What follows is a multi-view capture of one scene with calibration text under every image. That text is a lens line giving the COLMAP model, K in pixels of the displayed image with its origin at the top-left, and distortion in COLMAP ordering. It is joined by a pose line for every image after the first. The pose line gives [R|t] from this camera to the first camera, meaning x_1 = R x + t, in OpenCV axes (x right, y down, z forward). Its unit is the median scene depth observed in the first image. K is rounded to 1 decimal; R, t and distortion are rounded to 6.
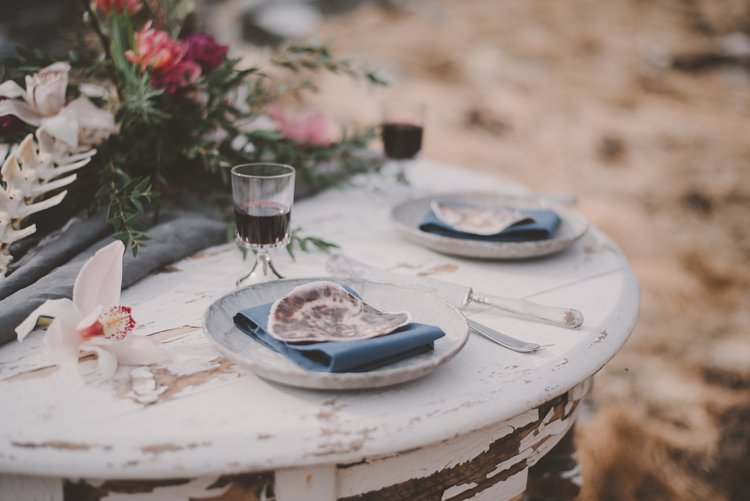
lens RADIAL K [[1159.2, 0, 372.6], [0, 1159.2, 250.4], [0, 0, 1]] dist [-0.119252, 0.028858]
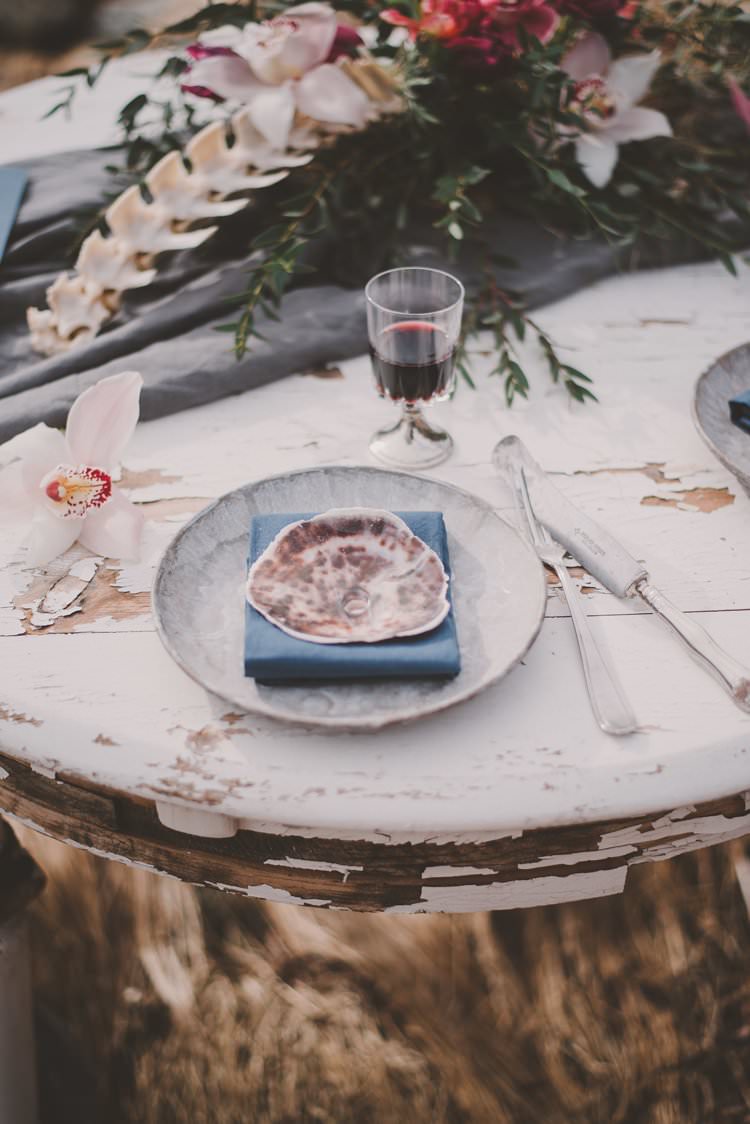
lens RADIAL K [[1692.2, 0, 377.6], [0, 1692.2, 561.0], [0, 0, 1]] dist [-0.136099, 0.019798]
pose [[0.791914, 0.360312, -0.492998, 0.442073], [-0.160121, 0.901637, 0.401762, -0.333882], [0.589265, -0.239222, 0.771712, 0.241087]]
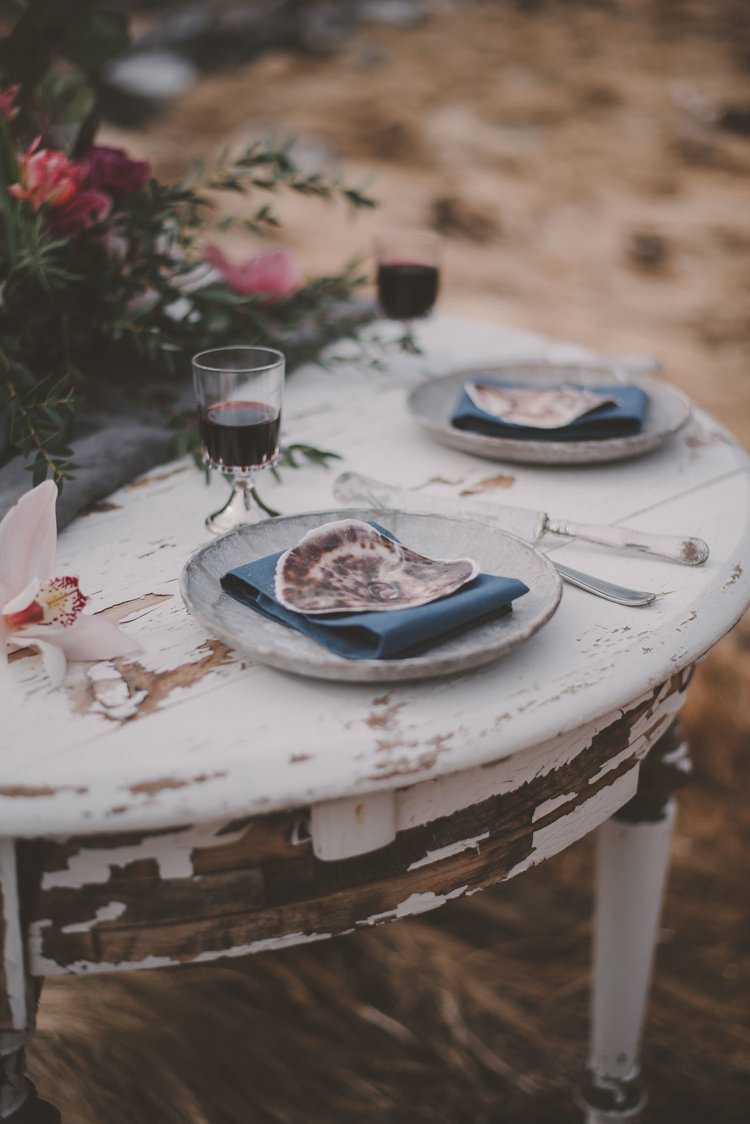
lens RADIAL K [[1692.2, 0, 377.6], [0, 1692.2, 561.0], [0, 0, 1]] dist [-0.136099, 0.019798]
pose [[0.997130, -0.054764, 0.052280, -0.076717], [0.049592, 0.994187, 0.095565, -0.044680], [-0.057210, -0.092698, 0.994049, -0.013583]]
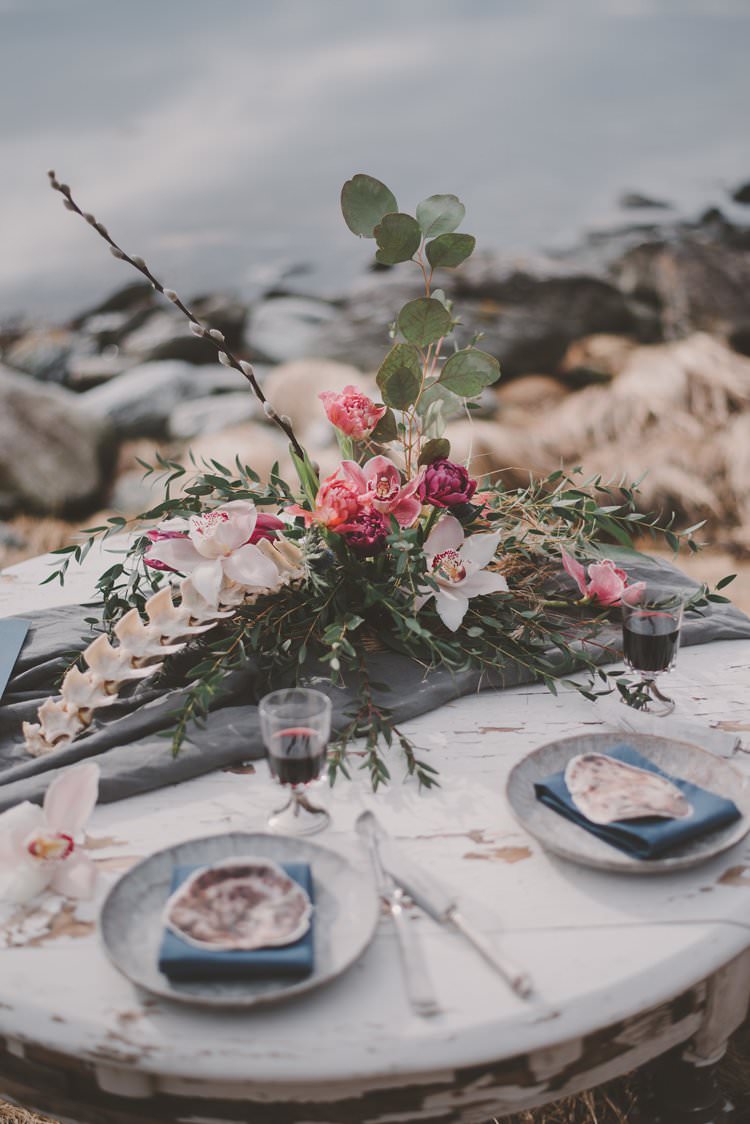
lens RADIAL K [[1655.2, 0, 374.8], [0, 1655.2, 562.3], [0, 0, 1]] dist [-0.123773, -0.015382]
pose [[0.785745, 0.210310, -0.581699, 0.739276], [-0.146992, 0.976971, 0.154665, -0.419628], [0.600831, -0.036022, 0.798564, 0.008435]]
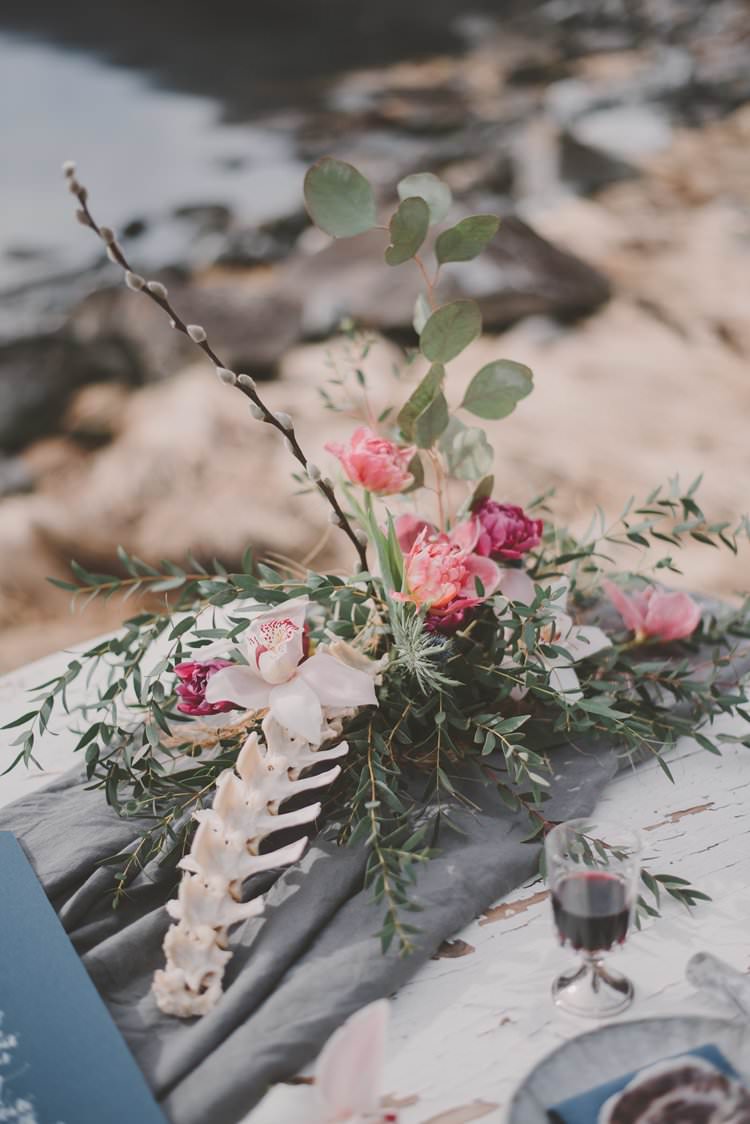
lens RADIAL K [[1655.2, 0, 374.8], [0, 1655.2, 562.3], [0, 0, 1]] dist [-0.123773, -0.015382]
pose [[0.974870, 0.014310, -0.222316, -0.009959], [0.005587, 0.996051, 0.088611, -0.340597], [0.222706, -0.087626, 0.970940, 0.071647]]
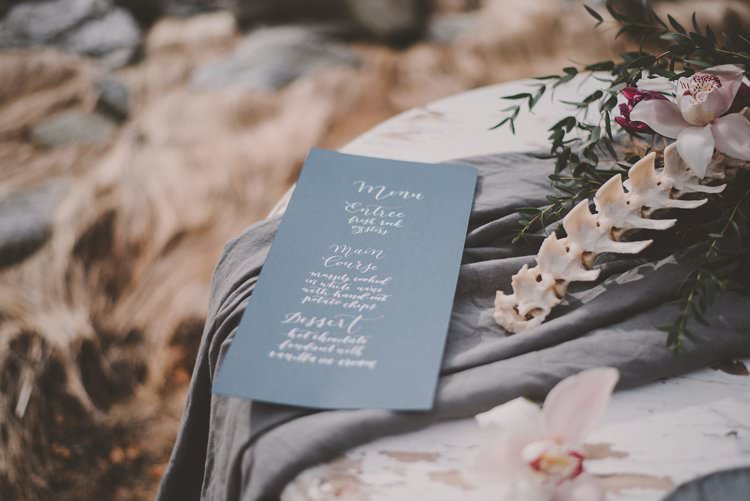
lens RADIAL K [[1129.1, 0, 379.3], [0, 1129.1, 248.4], [0, 0, 1]] dist [-0.136099, 0.019798]
pose [[0.674366, 0.372540, -0.637530, 0.154324], [-0.206304, 0.924073, 0.321757, -0.310315], [0.708992, -0.085457, 0.700020, 0.290890]]
